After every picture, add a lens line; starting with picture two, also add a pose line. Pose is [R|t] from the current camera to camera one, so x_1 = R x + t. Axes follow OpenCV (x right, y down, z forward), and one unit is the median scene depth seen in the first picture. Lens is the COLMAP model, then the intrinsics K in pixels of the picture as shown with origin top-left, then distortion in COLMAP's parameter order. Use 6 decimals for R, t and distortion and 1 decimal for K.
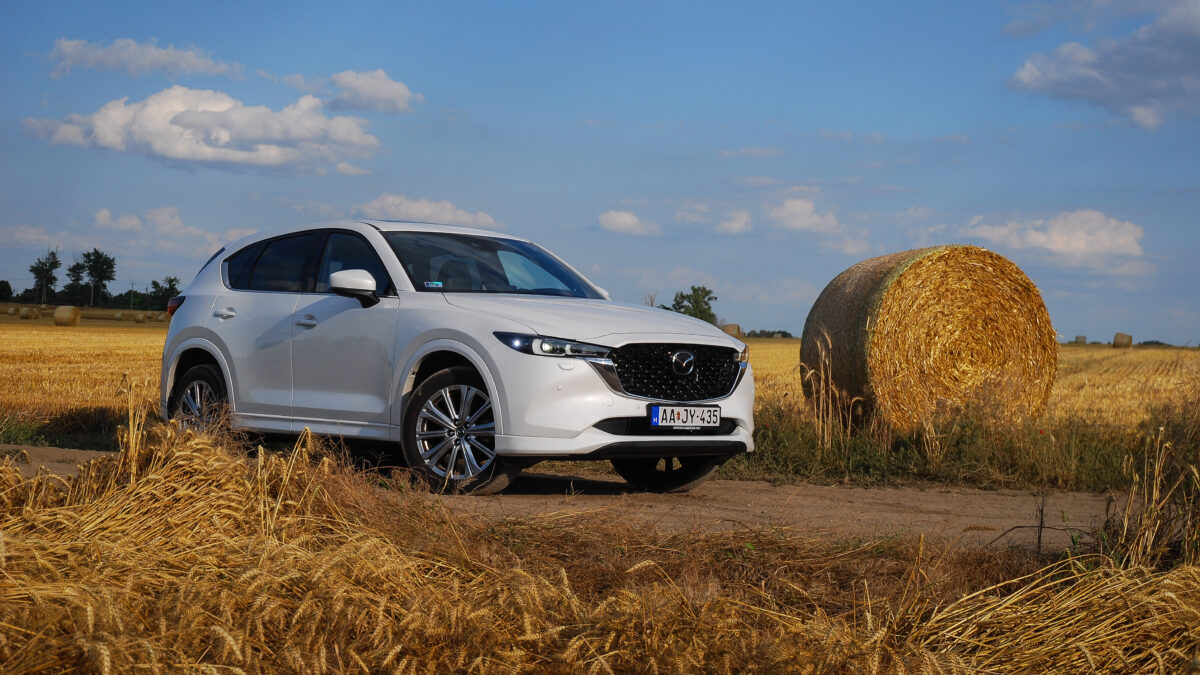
lens RADIAL K [[2194.2, 0, 598.5], [0, 2194.2, 336.7], [0, 0, 1]] dist [-0.020372, 0.000000]
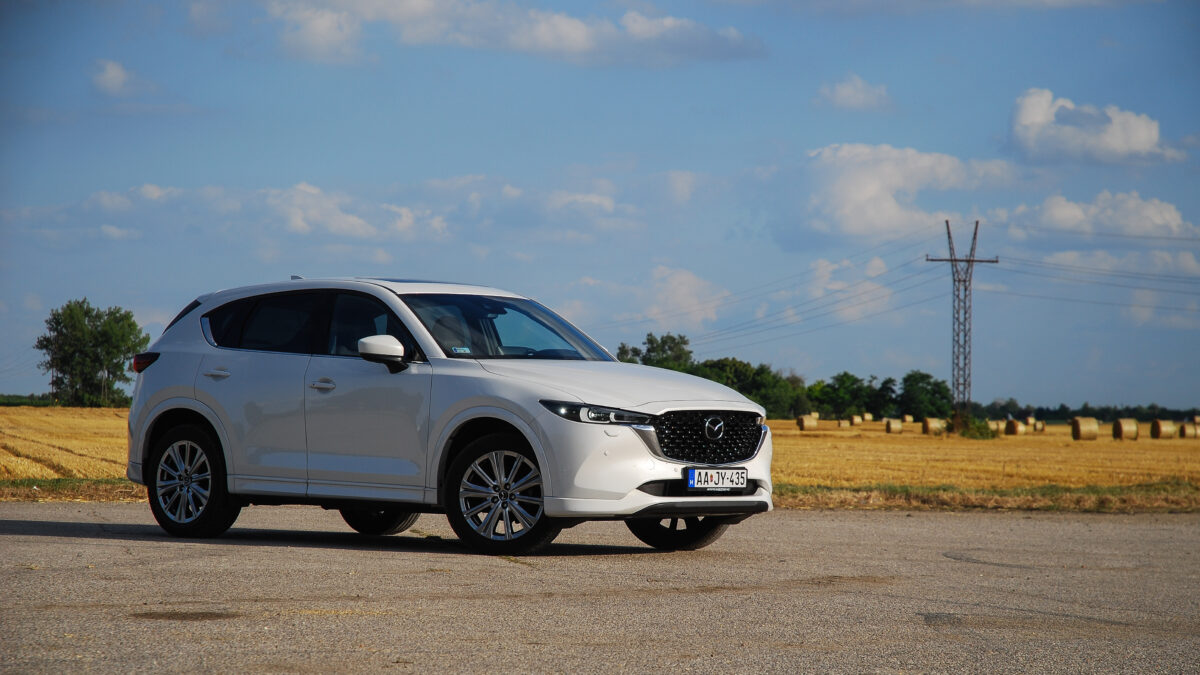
lens RADIAL K [[3652.3, 0, 601.3], [0, 3652.3, 337.4], [0, 0, 1]] dist [0.332549, 0.000000]
pose [[0.995168, -0.001270, 0.098177, -0.190682], [0.000500, 0.999969, 0.007867, -0.046281], [-0.098184, -0.007779, 0.995138, -0.762826]]
